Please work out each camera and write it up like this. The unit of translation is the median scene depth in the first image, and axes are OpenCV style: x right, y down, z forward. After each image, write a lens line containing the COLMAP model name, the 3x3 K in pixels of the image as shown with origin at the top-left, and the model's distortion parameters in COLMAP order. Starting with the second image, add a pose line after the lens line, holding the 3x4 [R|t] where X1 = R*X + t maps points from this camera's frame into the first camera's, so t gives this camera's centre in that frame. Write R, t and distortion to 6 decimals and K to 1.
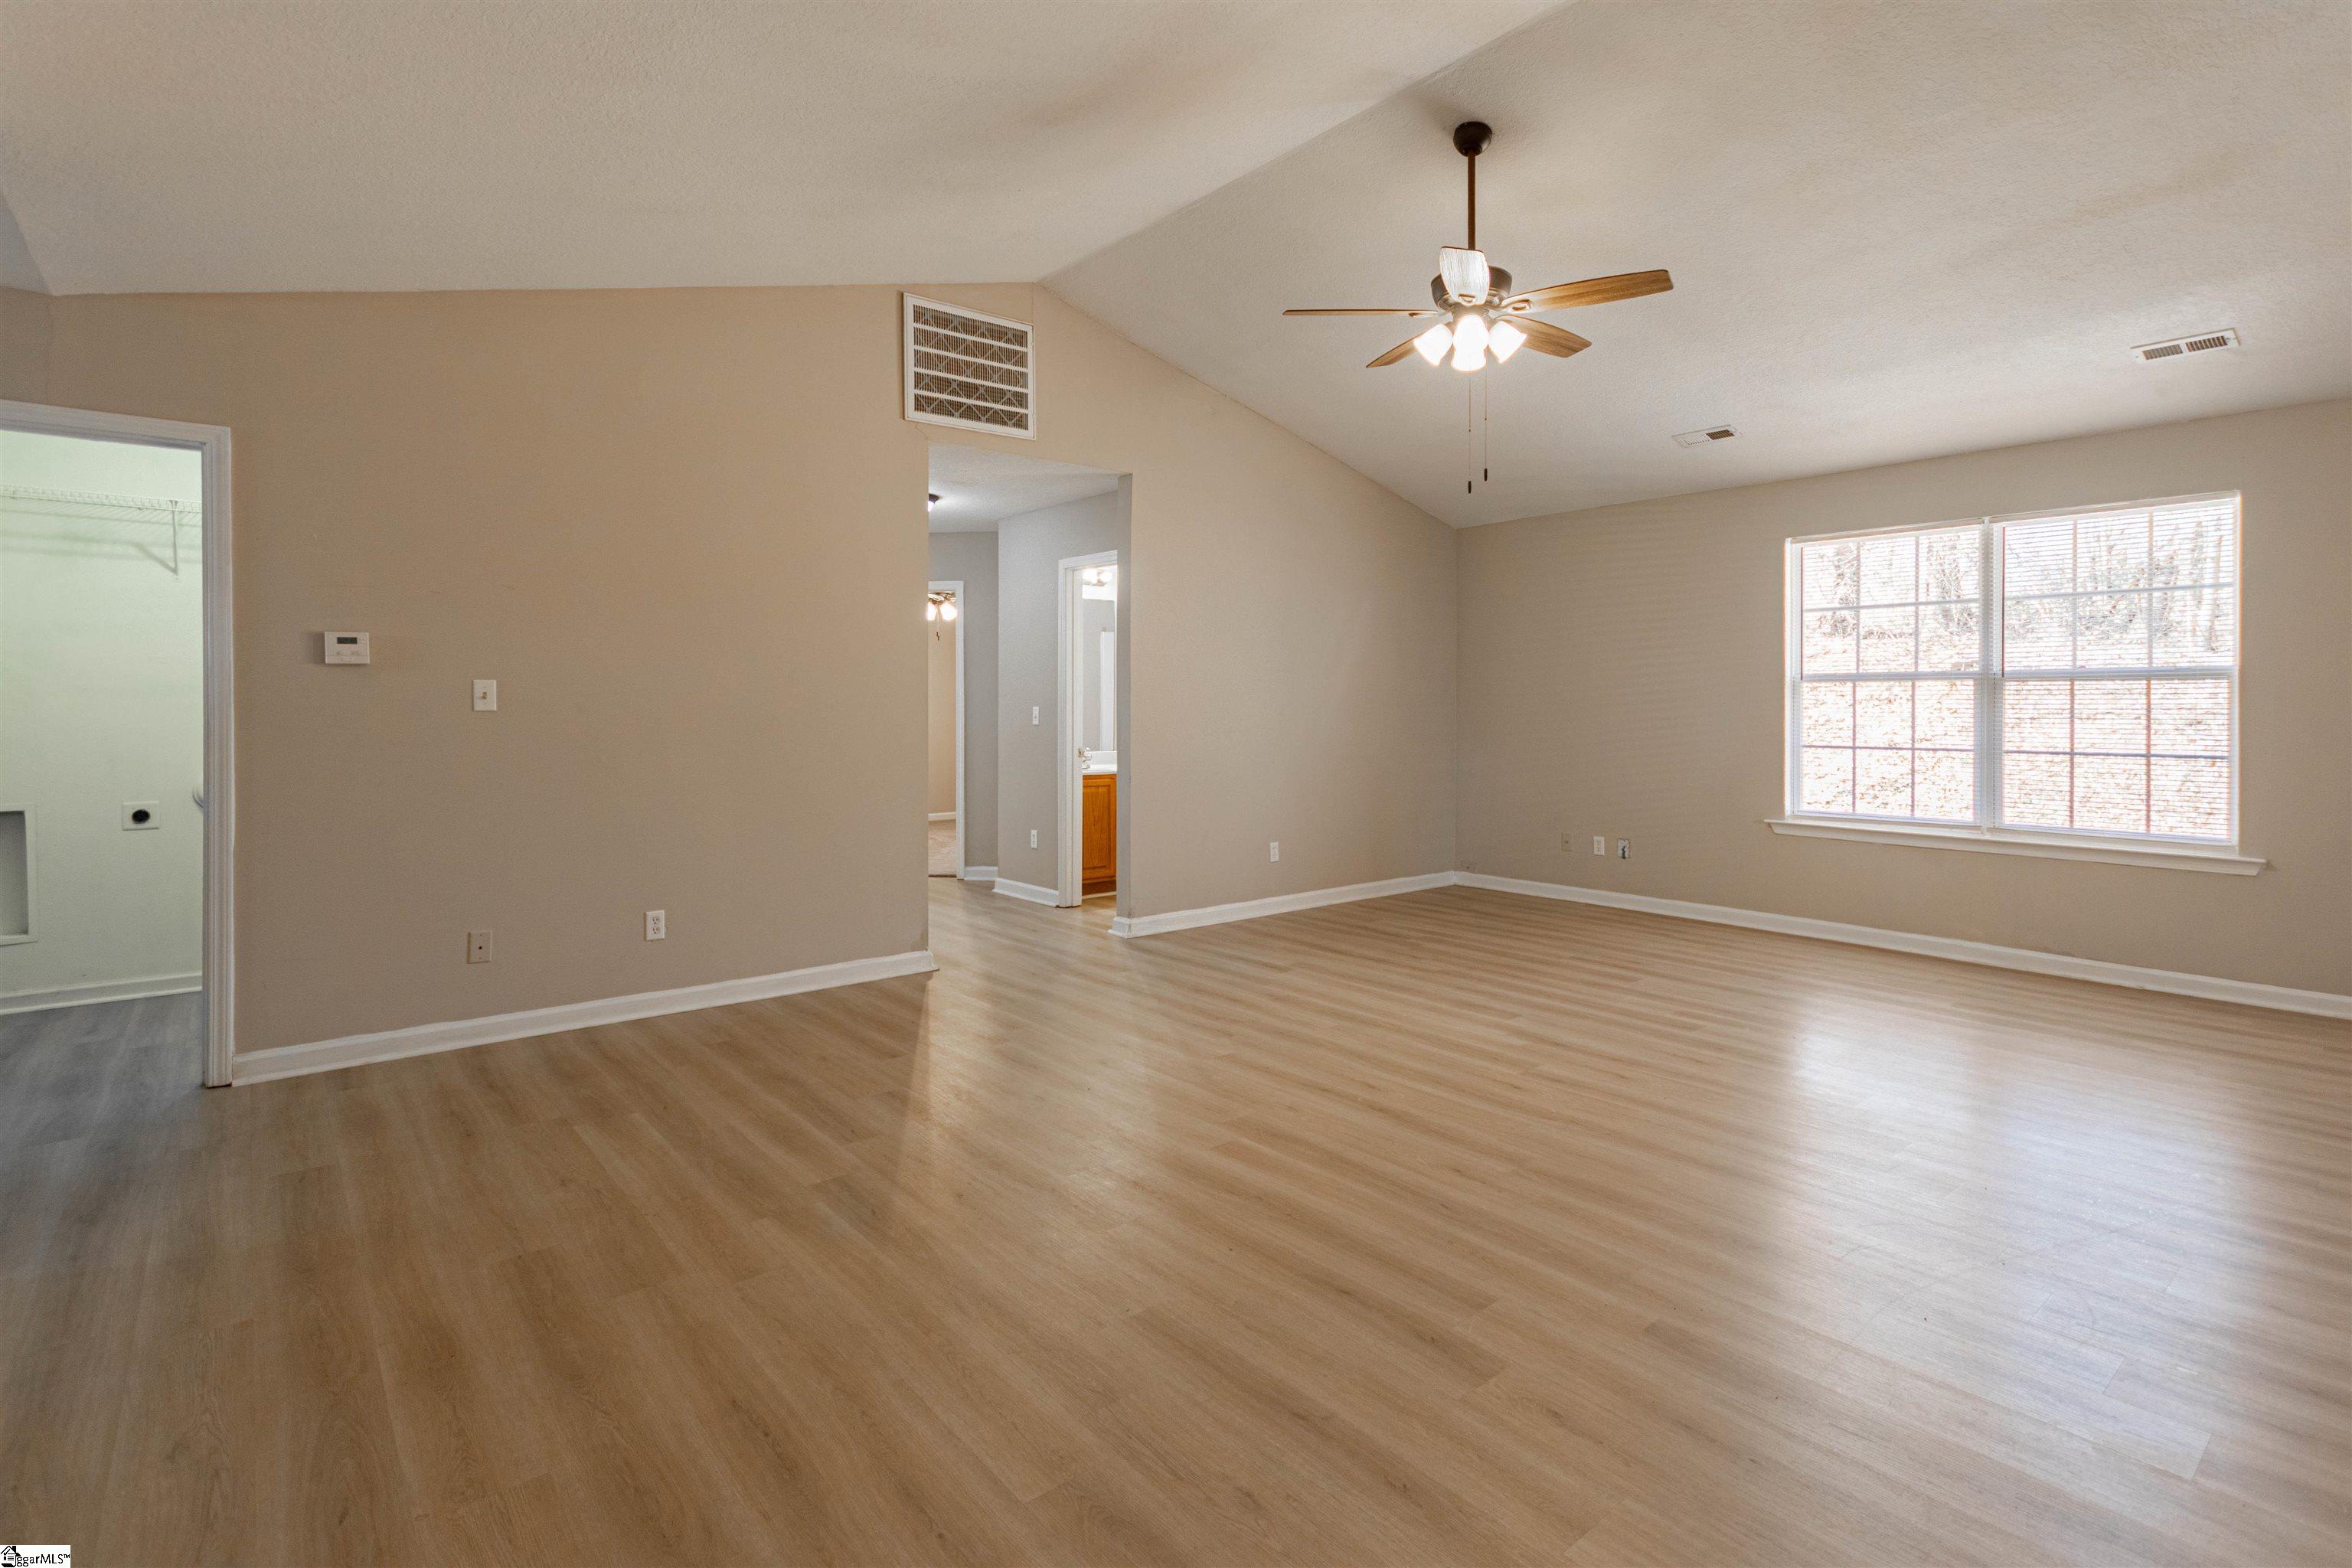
lens RADIAL K [[1128.4, 0, 1180.3], [0, 1128.4, 740.8], [0, 0, 1]] dist [0.000080, -0.000141]
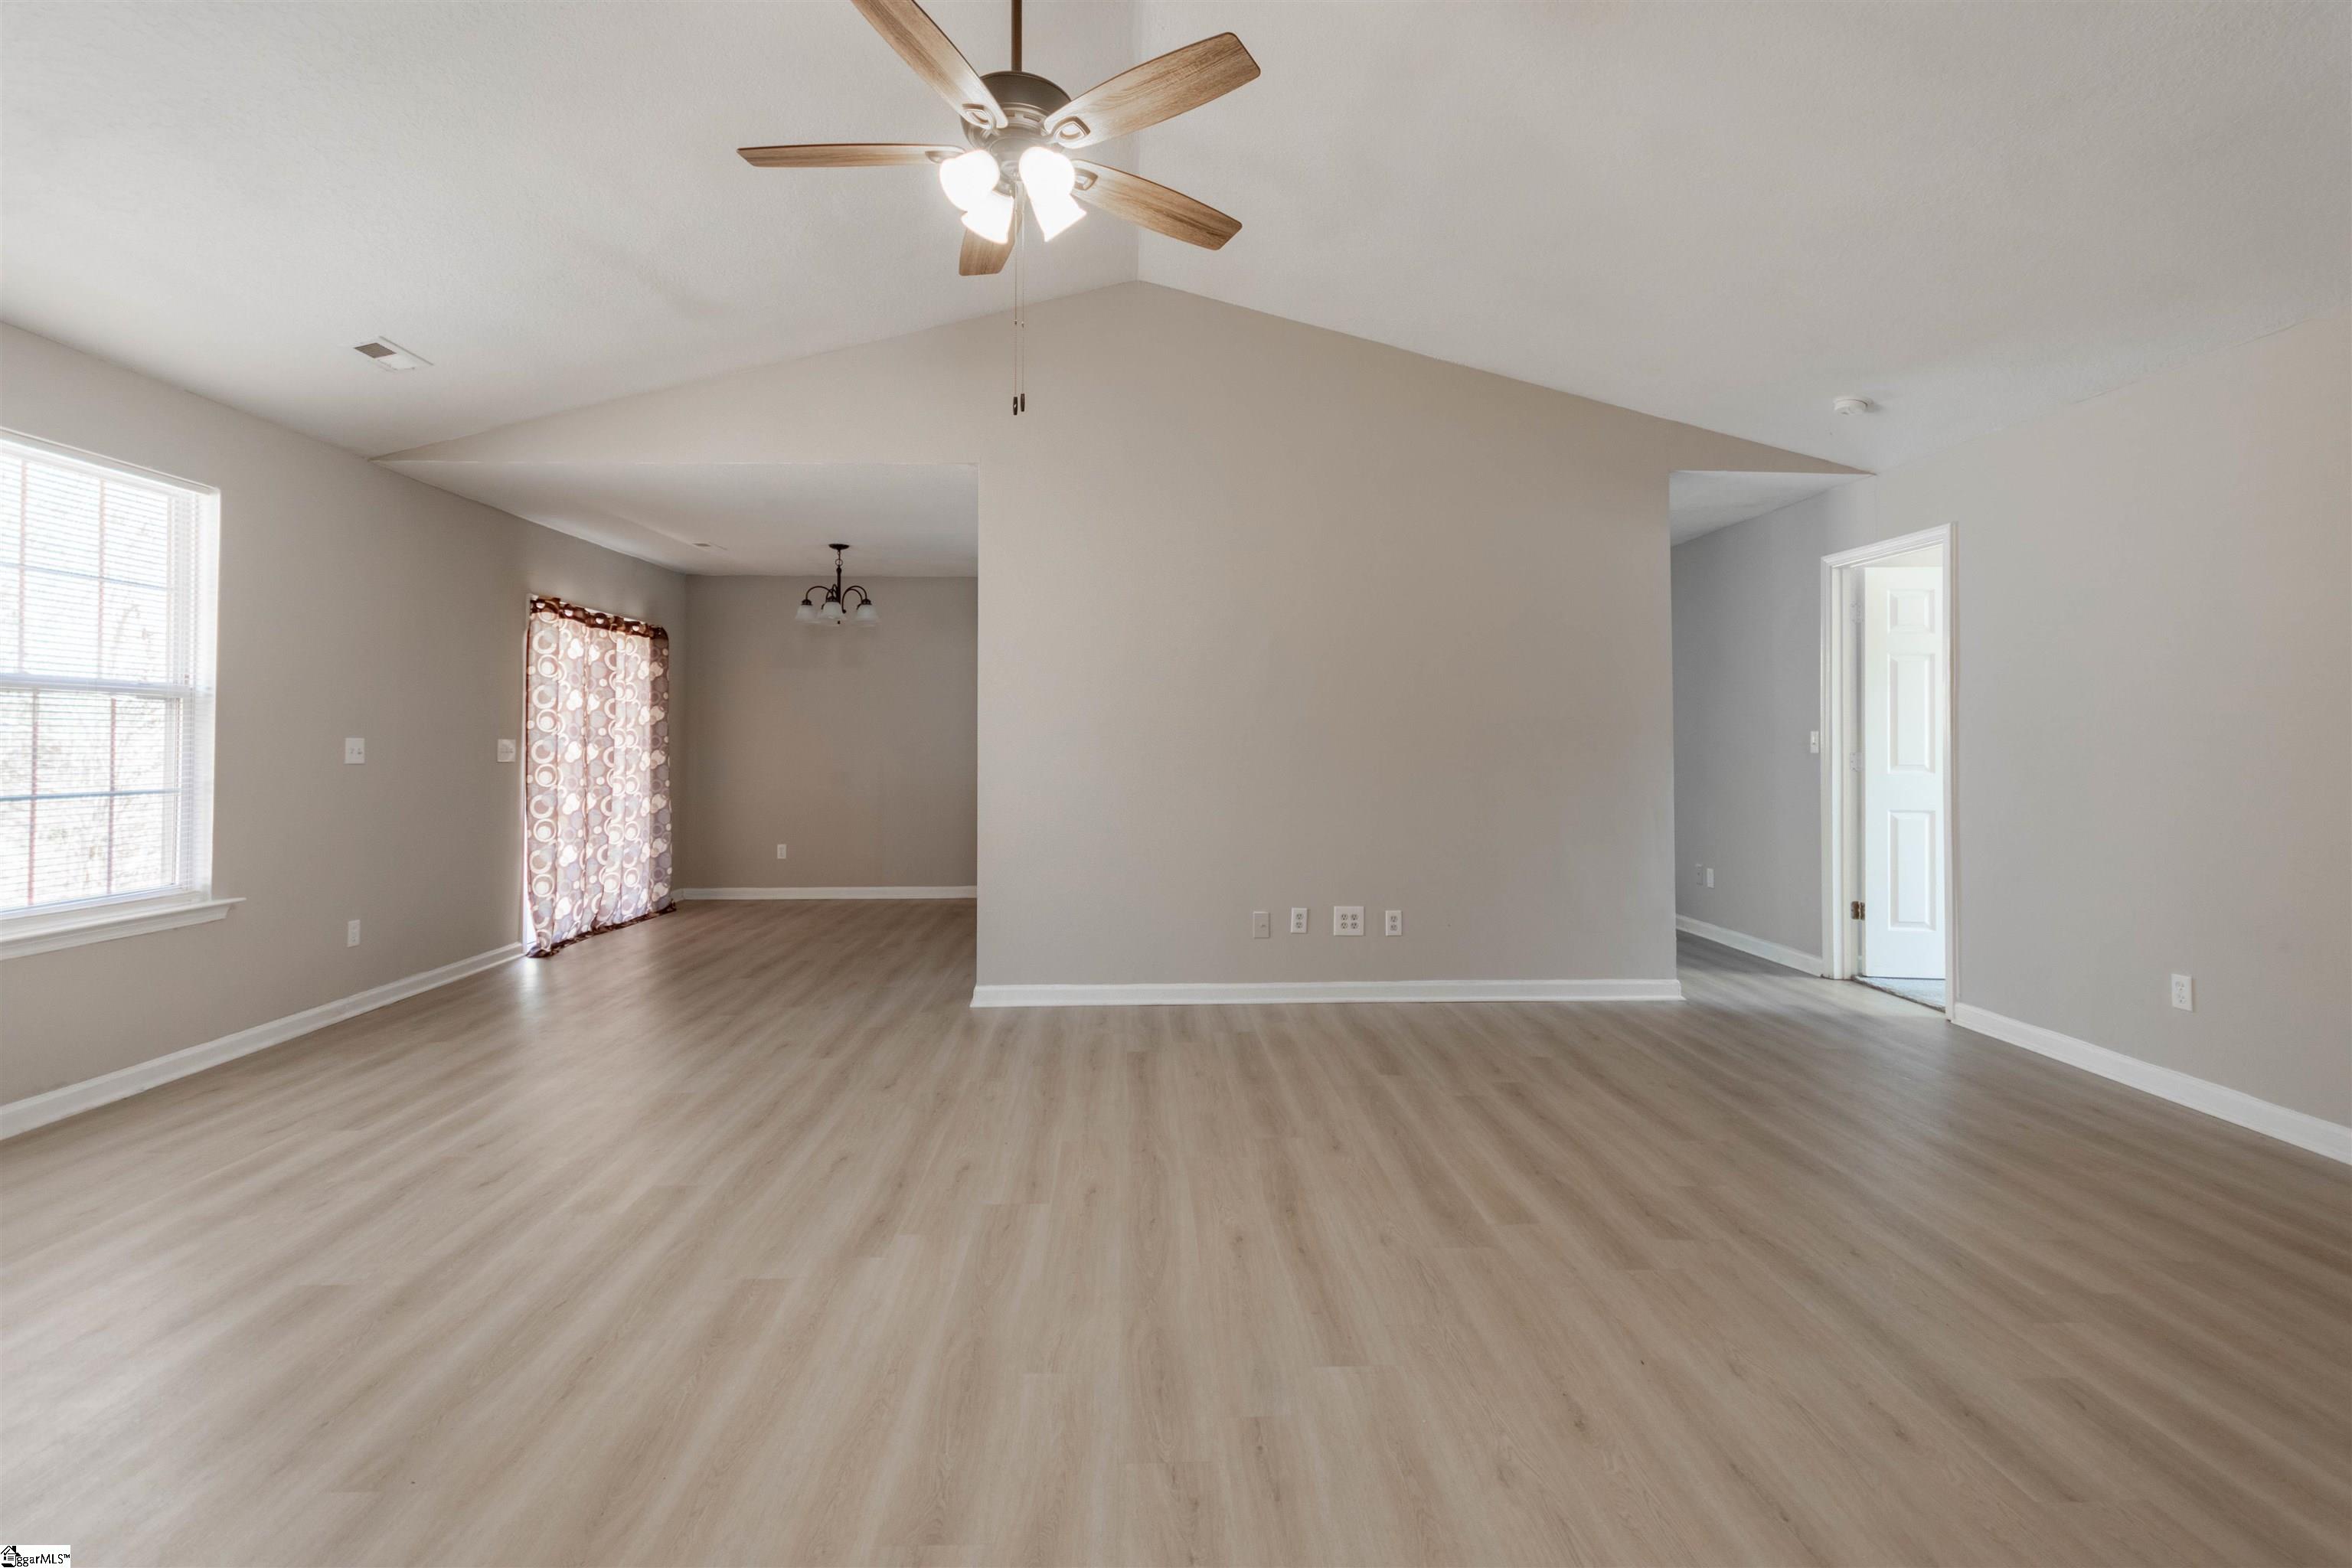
lens RADIAL K [[1128.4, 0, 1180.3], [0, 1128.4, 740.8], [0, 0, 1]] dist [0.000080, -0.000141]
pose [[-0.796016, 0.002386, 0.605271, -0.279402], [0.017667, 0.999658, 0.019294, -0.037279], [-0.605018, 0.026052, -0.795785, 1.818044]]
